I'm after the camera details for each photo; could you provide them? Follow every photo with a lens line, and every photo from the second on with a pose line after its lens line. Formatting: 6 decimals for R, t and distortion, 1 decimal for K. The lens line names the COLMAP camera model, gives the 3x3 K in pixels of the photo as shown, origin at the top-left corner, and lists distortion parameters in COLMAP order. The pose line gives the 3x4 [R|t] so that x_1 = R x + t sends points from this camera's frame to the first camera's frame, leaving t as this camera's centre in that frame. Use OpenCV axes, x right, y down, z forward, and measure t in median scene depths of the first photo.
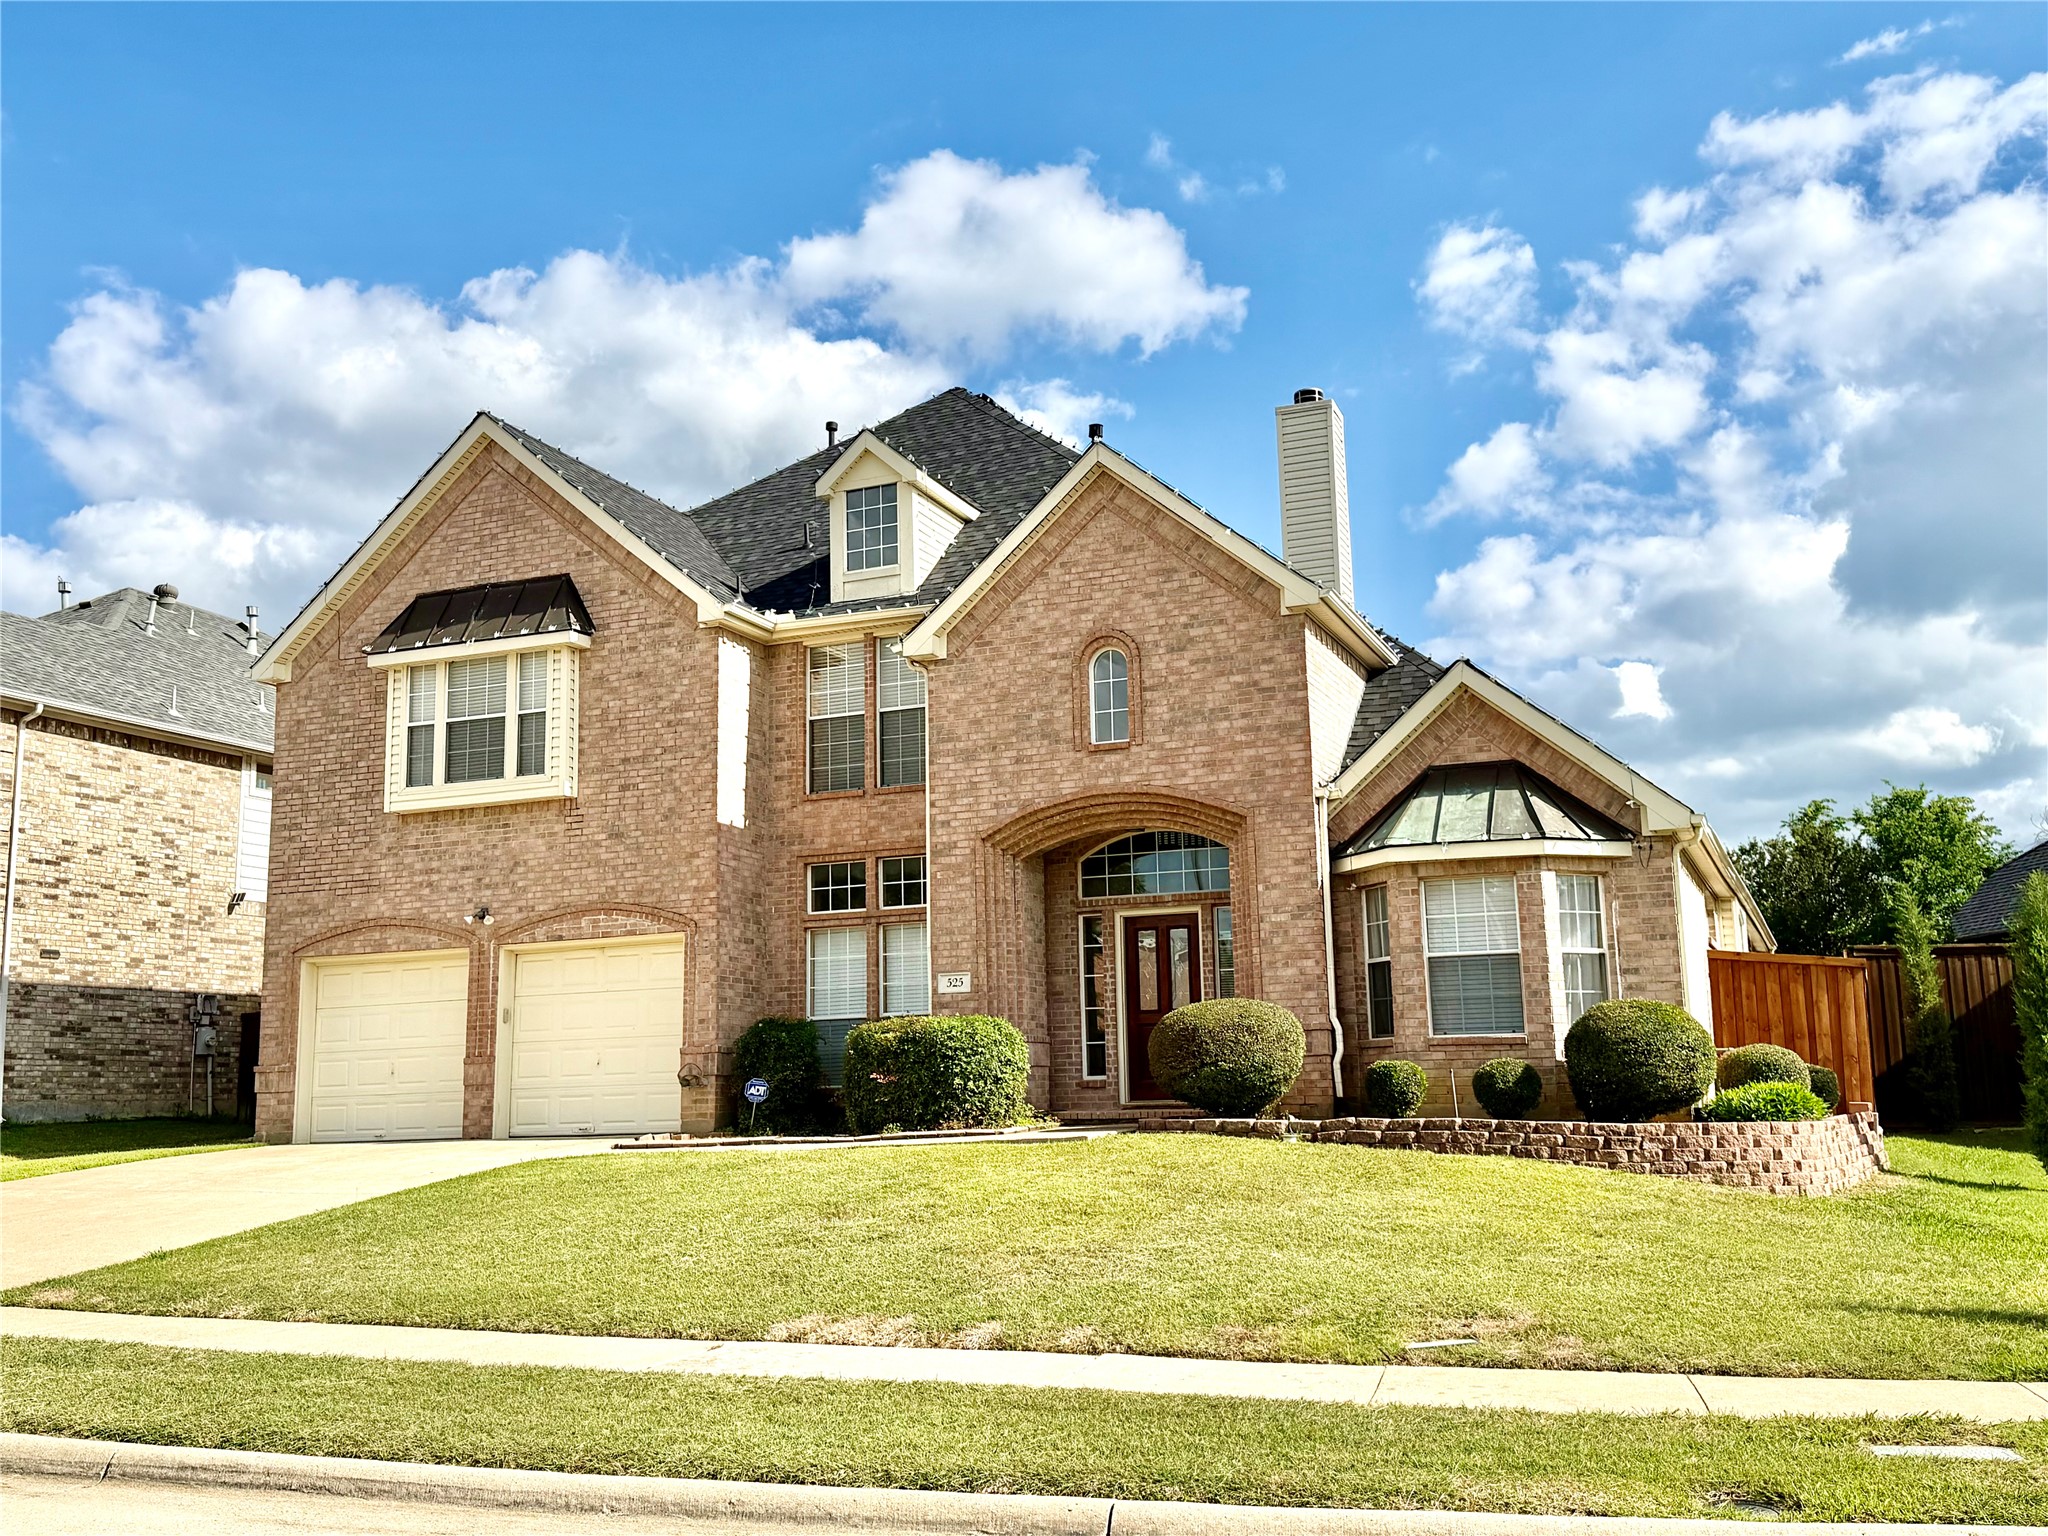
lens RADIAL K [[1843.3, 0, 974.9], [0, 1843.3, 766.3], [0, 0, 1]] dist [0.166564, -0.302941]
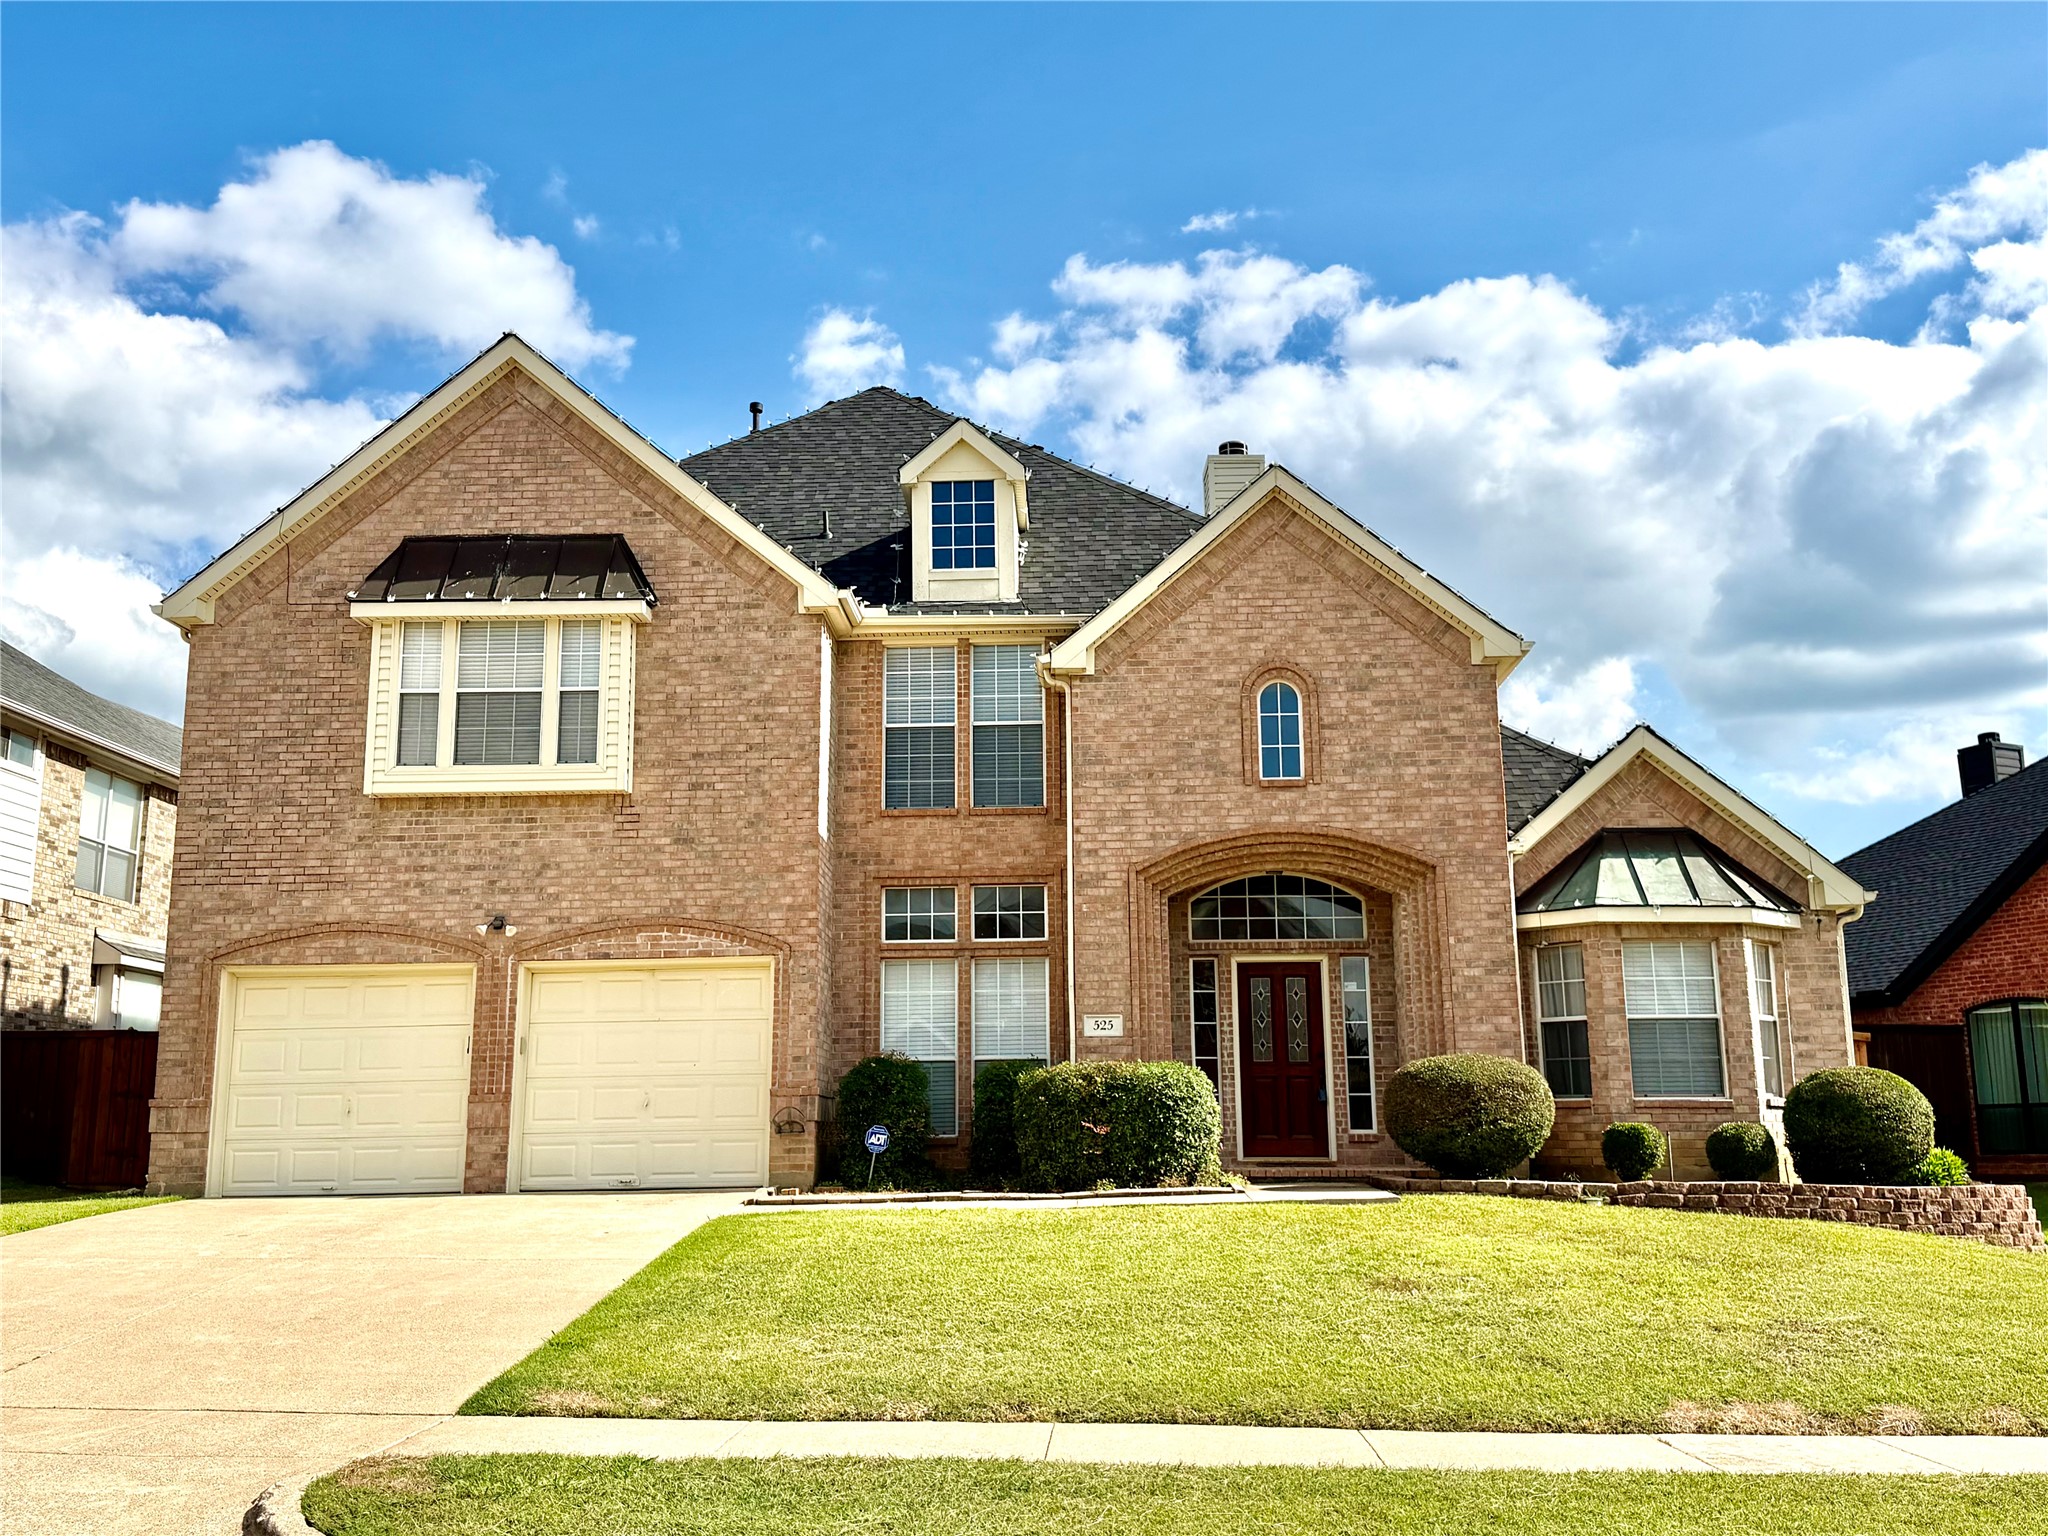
lens RADIAL K [[1843.3, 0, 974.9], [0, 1843.3, 766.3], [0, 0, 1]] dist [0.166564, -0.302941]
pose [[0.938170, 0.082150, 0.336286, -0.383684], [-0.072680, 0.996526, -0.040676, 0.029859], [-0.338459, 0.013720, 0.940881, 0.148515]]
